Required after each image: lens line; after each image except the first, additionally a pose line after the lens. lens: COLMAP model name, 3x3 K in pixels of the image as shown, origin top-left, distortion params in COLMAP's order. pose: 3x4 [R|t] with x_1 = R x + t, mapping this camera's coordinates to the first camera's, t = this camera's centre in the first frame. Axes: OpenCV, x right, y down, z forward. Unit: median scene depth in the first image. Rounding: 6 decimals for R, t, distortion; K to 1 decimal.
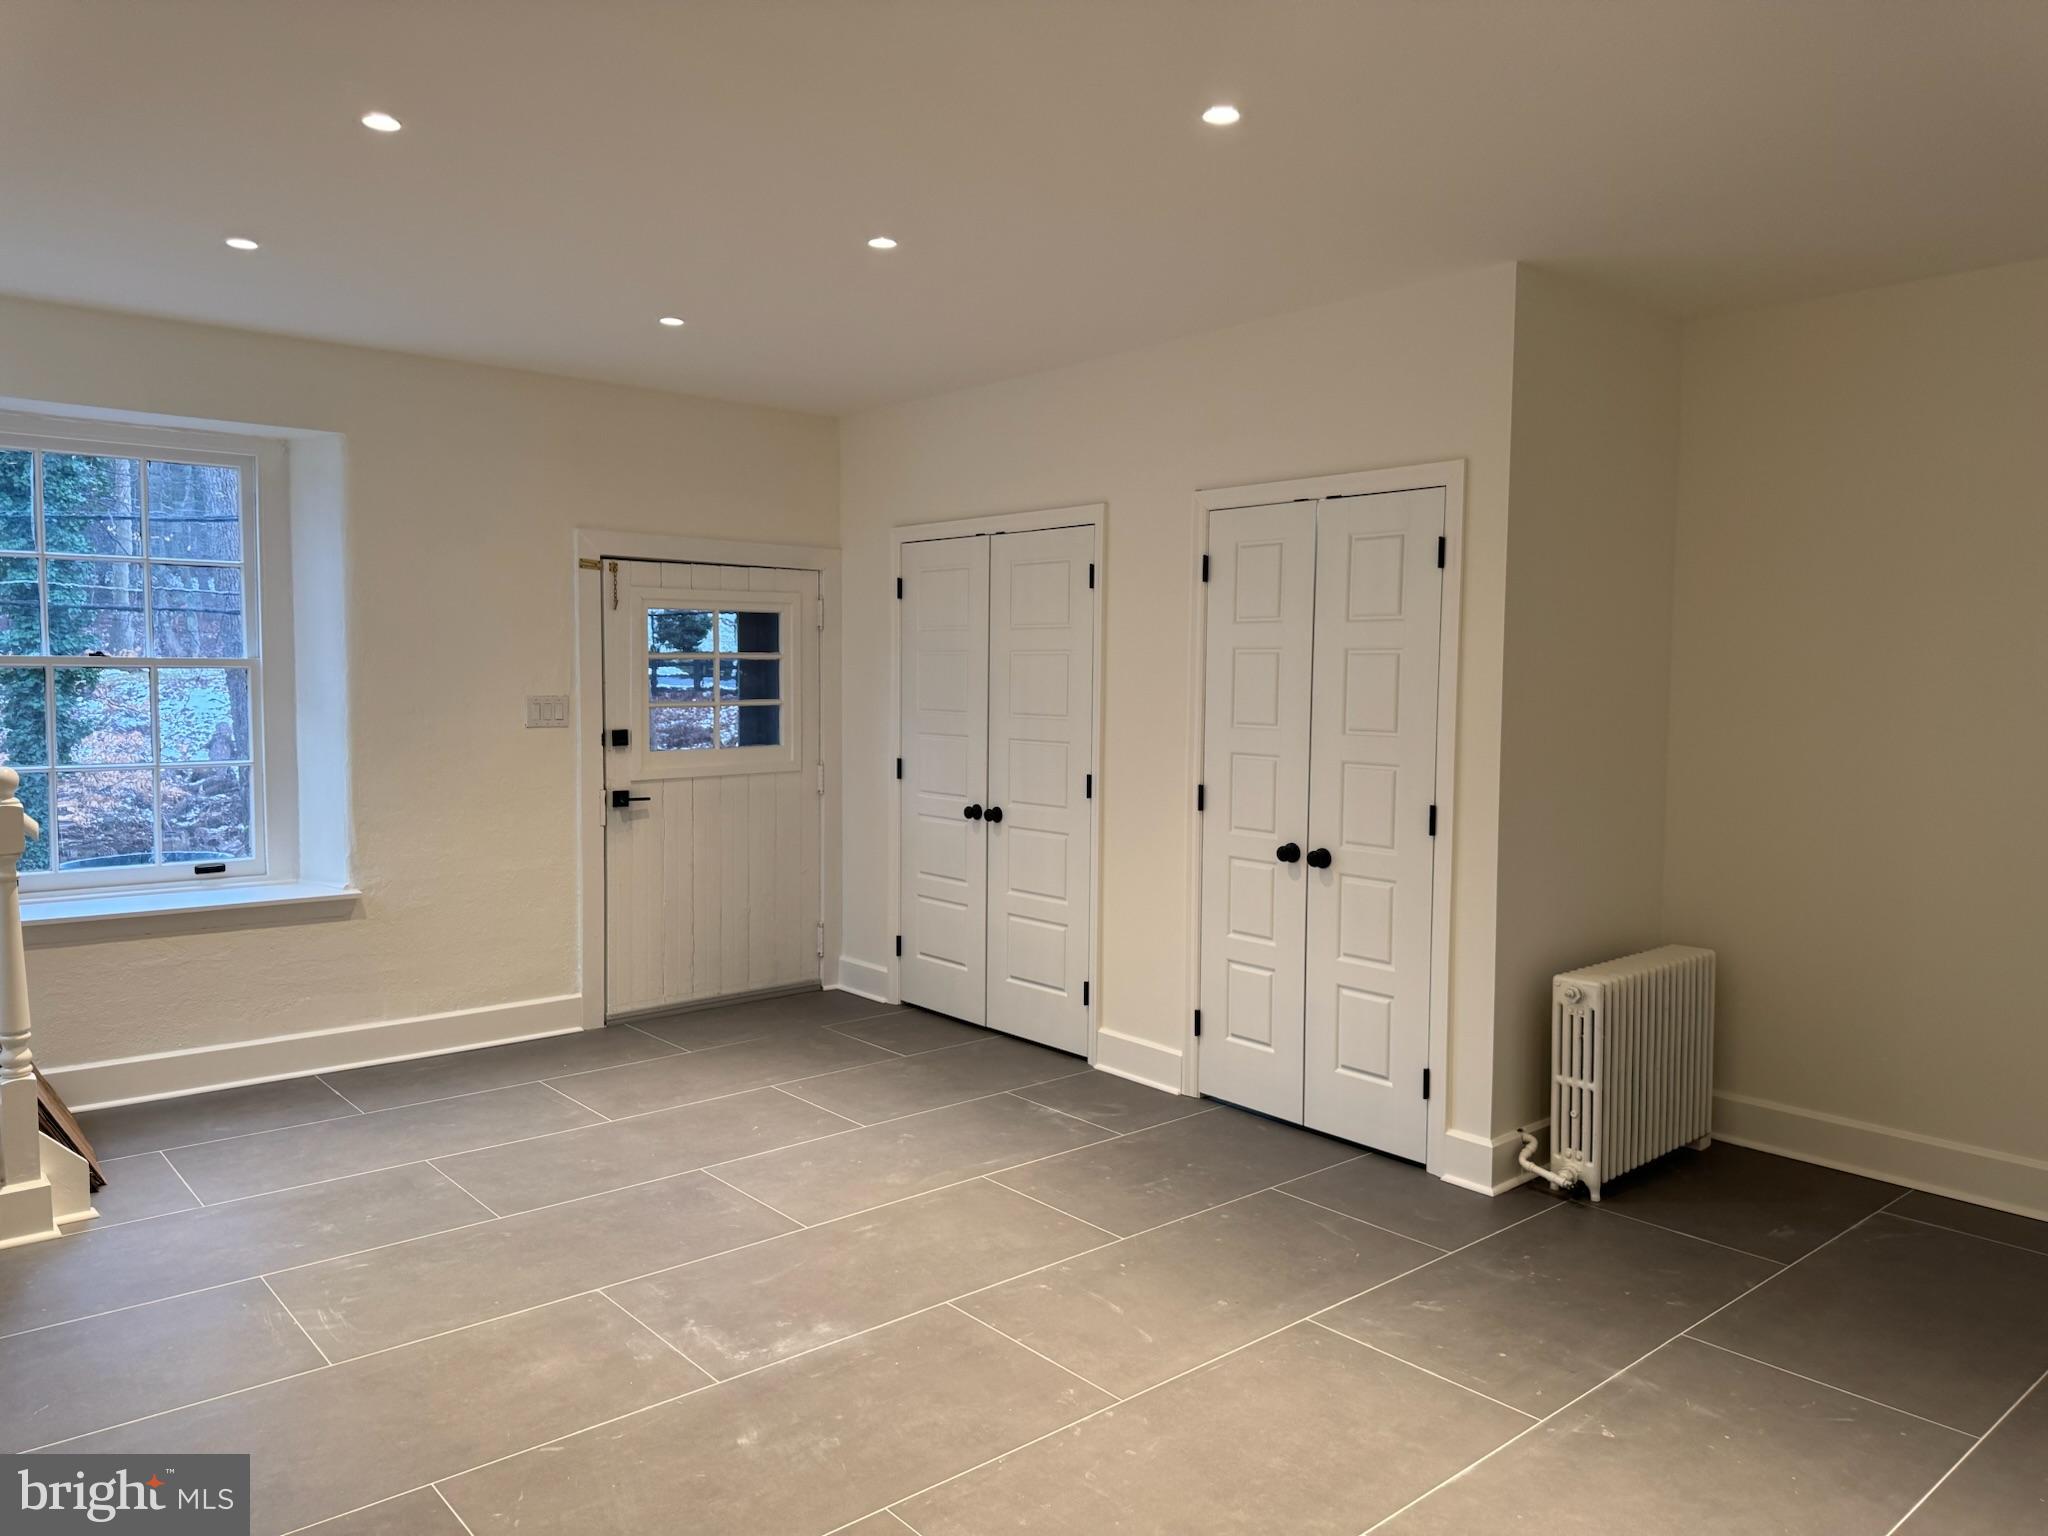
lens RADIAL K [[1444.3, 0, 1028.1], [0, 1444.3, 761.0], [0, 0, 1]] dist [0.079444, -0.093290]
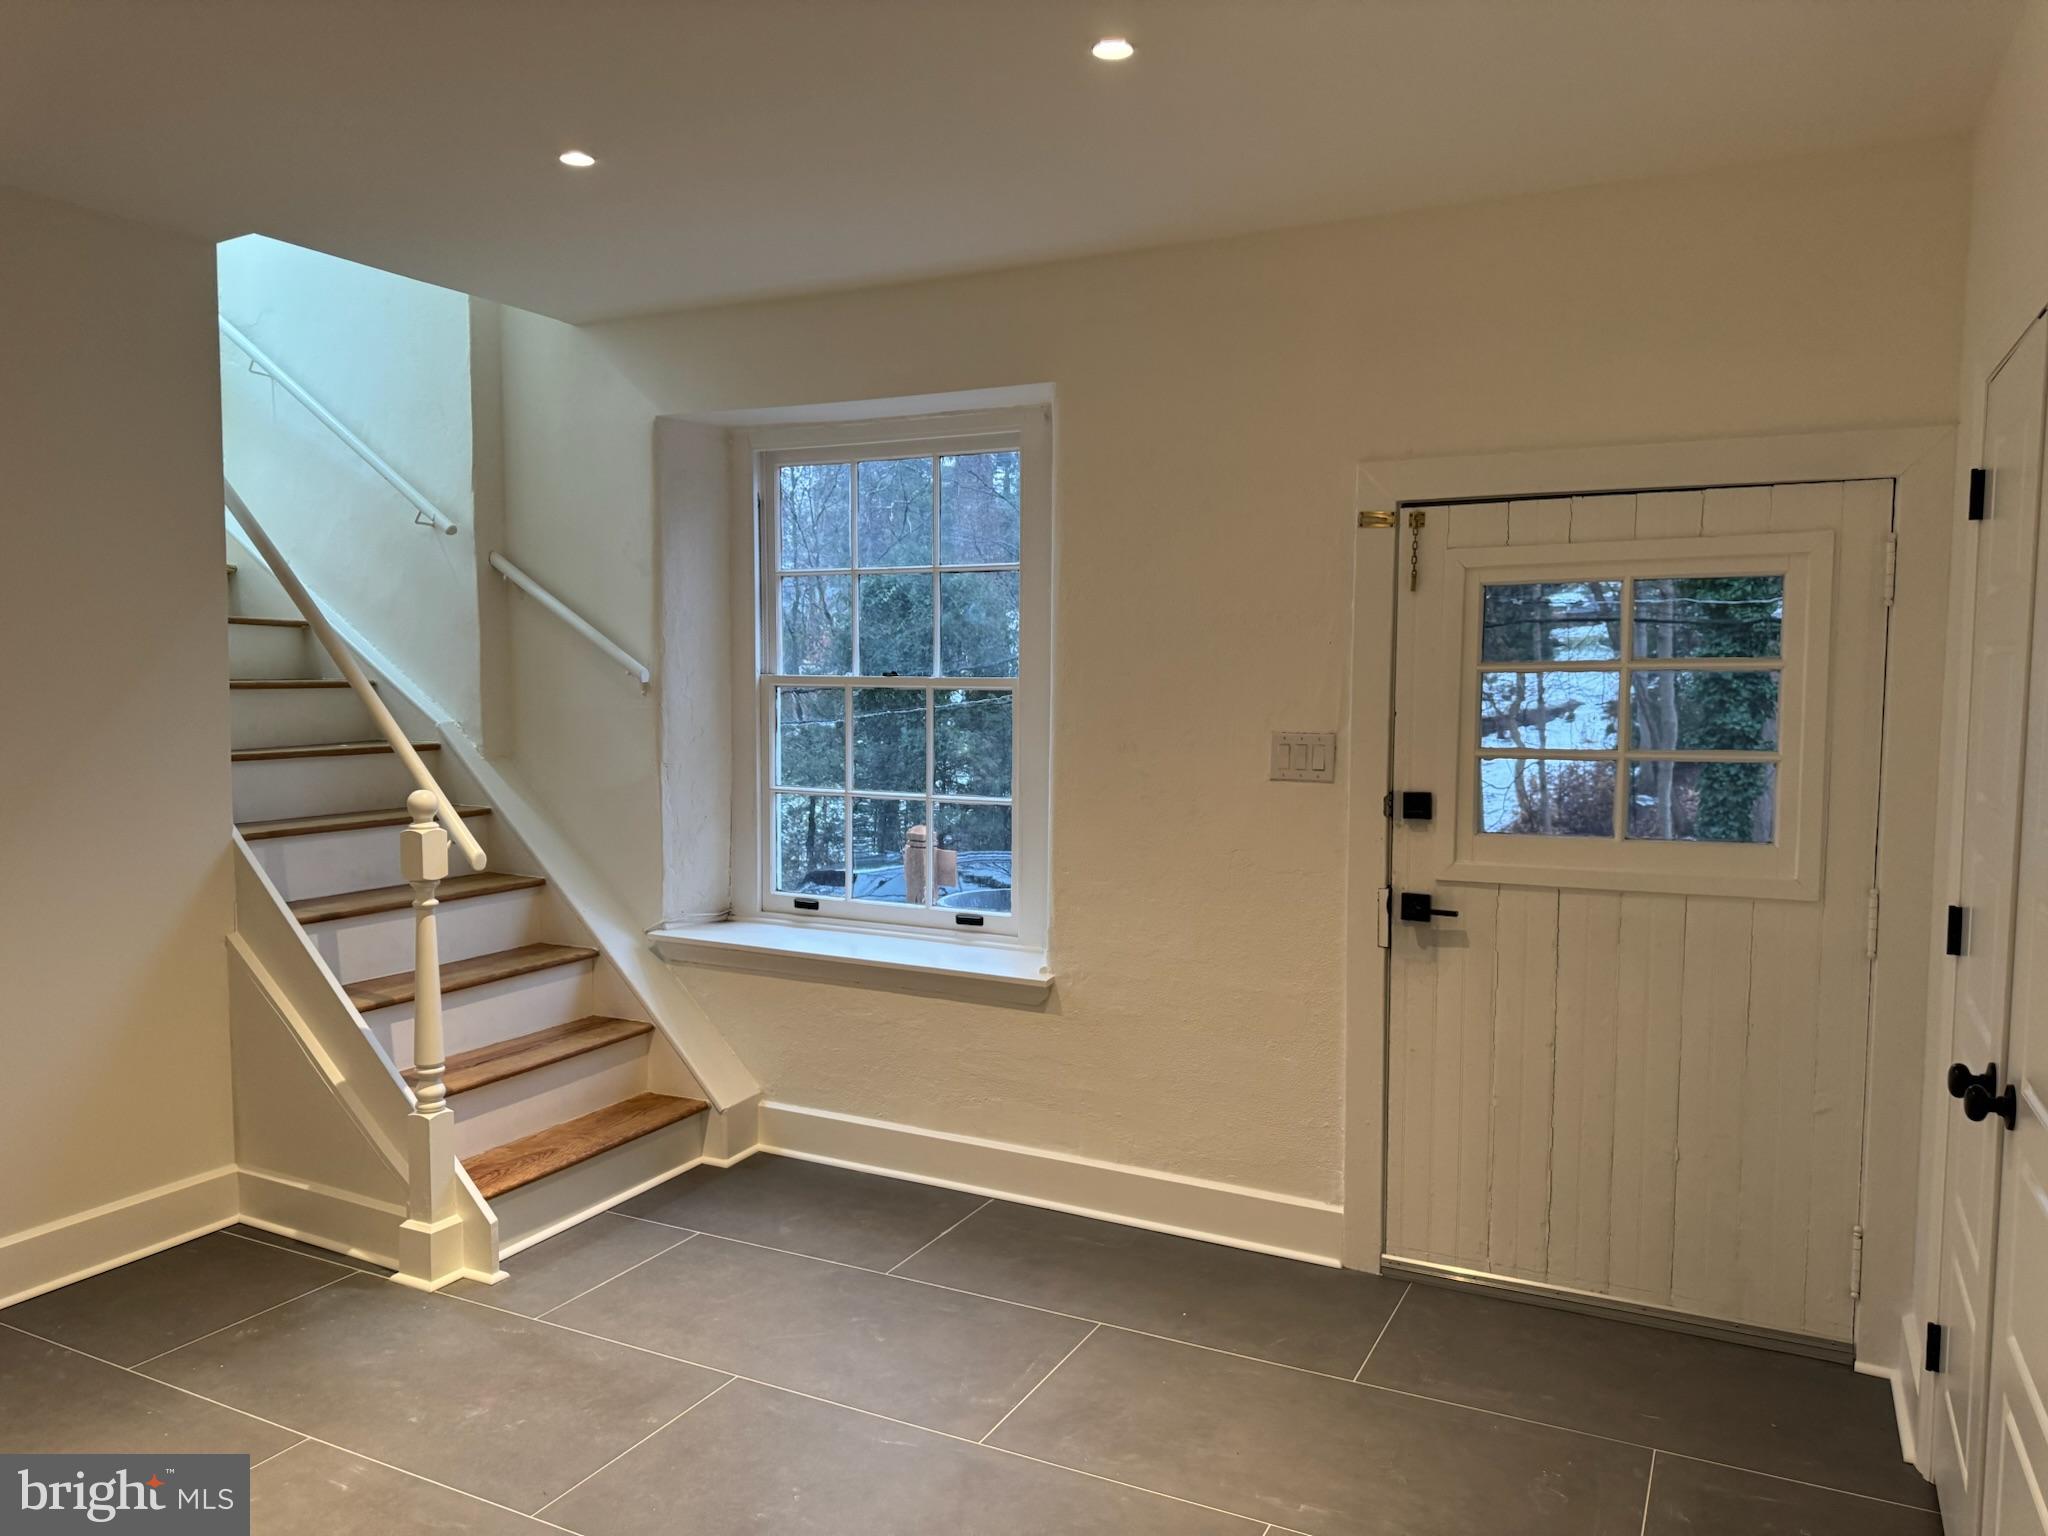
lens RADIAL K [[1444.3, 0, 1019.5], [0, 1444.3, 770.3], [0, 0, 1]] dist [0.079444, -0.093290]
pose [[0.372200, 0.056276, -0.926445, 0.212813], [-0.061781, 0.997449, 0.035769, -0.042110], [0.926094, 0.043923, 0.374727, 0.630435]]
